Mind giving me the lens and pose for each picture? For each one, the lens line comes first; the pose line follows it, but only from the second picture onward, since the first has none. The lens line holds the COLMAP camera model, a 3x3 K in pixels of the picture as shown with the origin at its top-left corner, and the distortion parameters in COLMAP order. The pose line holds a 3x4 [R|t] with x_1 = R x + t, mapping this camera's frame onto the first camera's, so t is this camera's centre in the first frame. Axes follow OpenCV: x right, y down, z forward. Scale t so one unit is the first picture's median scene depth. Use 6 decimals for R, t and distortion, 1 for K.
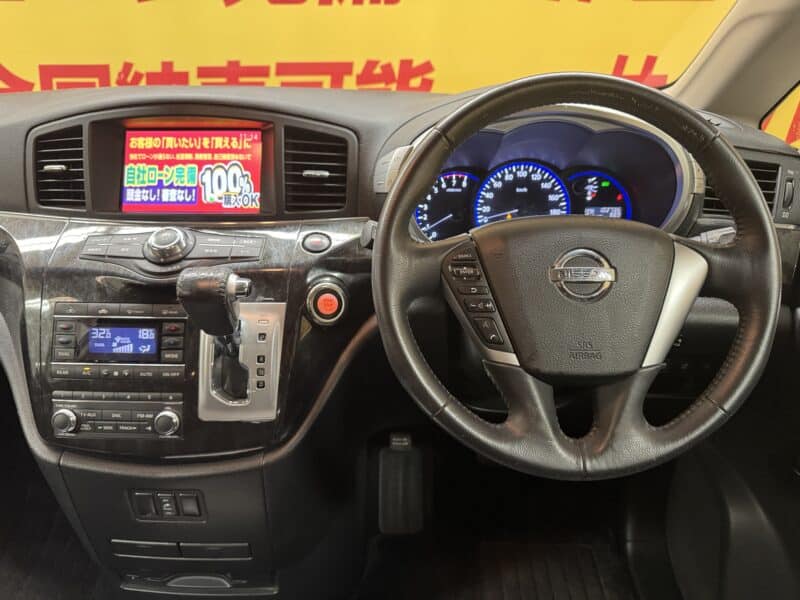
lens RADIAL K [[568.4, 0, 399.0], [0, 568.4, 313.3], [0, 0, 1]] dist [0.100994, -0.178624]
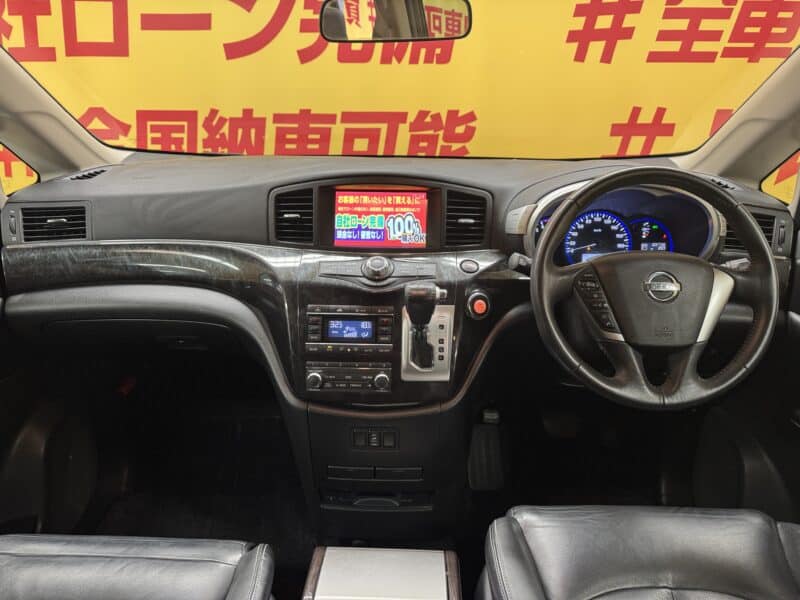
lens RADIAL K [[563.6, 0, 400.9], [0, 563.6, 312.6], [0, 0, 1]] dist [0.122123, -0.196152]
pose [[0.999933, 0.004653, 0.010563, -0.321543], [-0.004261, 0.999311, -0.036862, 0.051387], [-0.010727, 0.036814, 0.999265, -0.465251]]
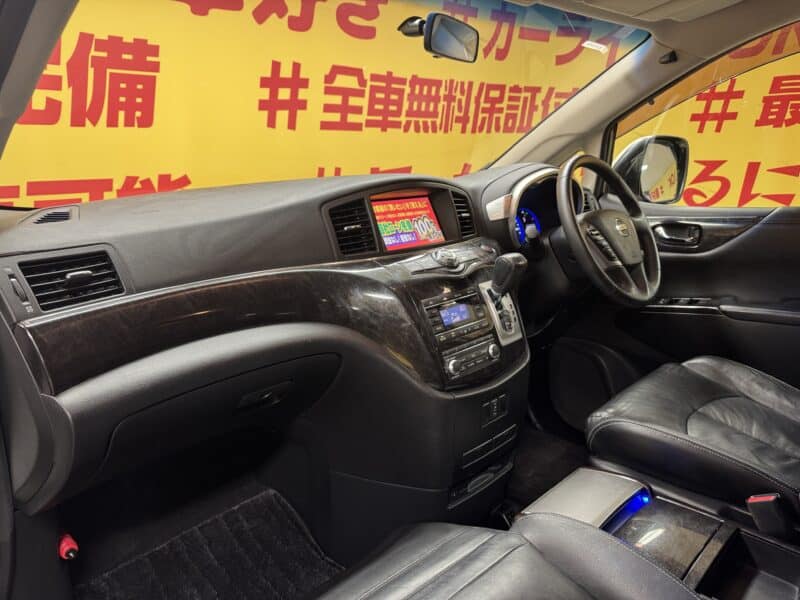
lens RADIAL K [[566.3, 0, 404.1], [0, 566.3, 314.4], [0, 0, 1]] dist [0.080441, -0.077687]
pose [[0.687551, -0.204629, 0.696707, -1.530038], [0.332195, 0.941820, -0.051208, 0.072871], [-0.645694, 0.266651, 0.715525, -0.062506]]
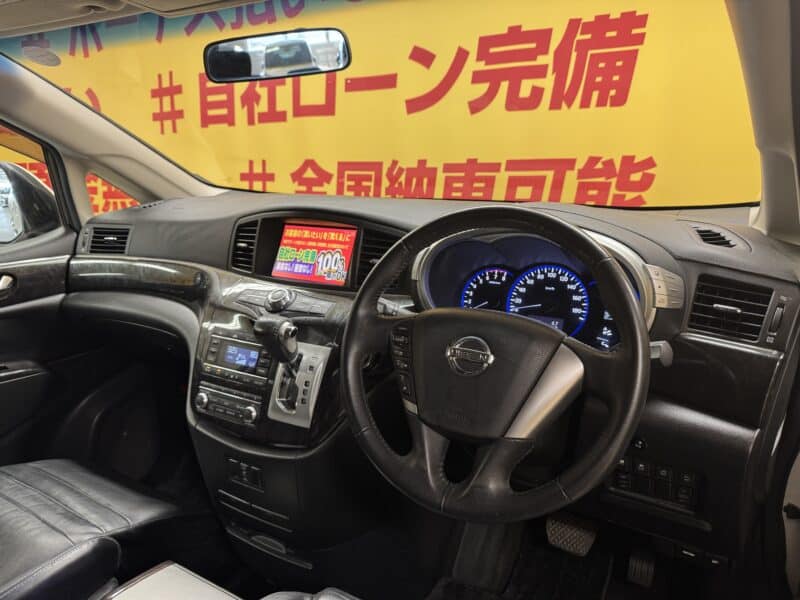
lens RADIAL K [[568.4, 0, 399.0], [0, 568.4, 313.3], [0, 0, 1]] dist [0.100994, -0.178624]
pose [[0.872957, 0.122298, -0.472218, 0.544295], [-0.180081, 0.980476, -0.078975, -0.019881], [0.453340, 0.153979, 0.877937, -0.165813]]
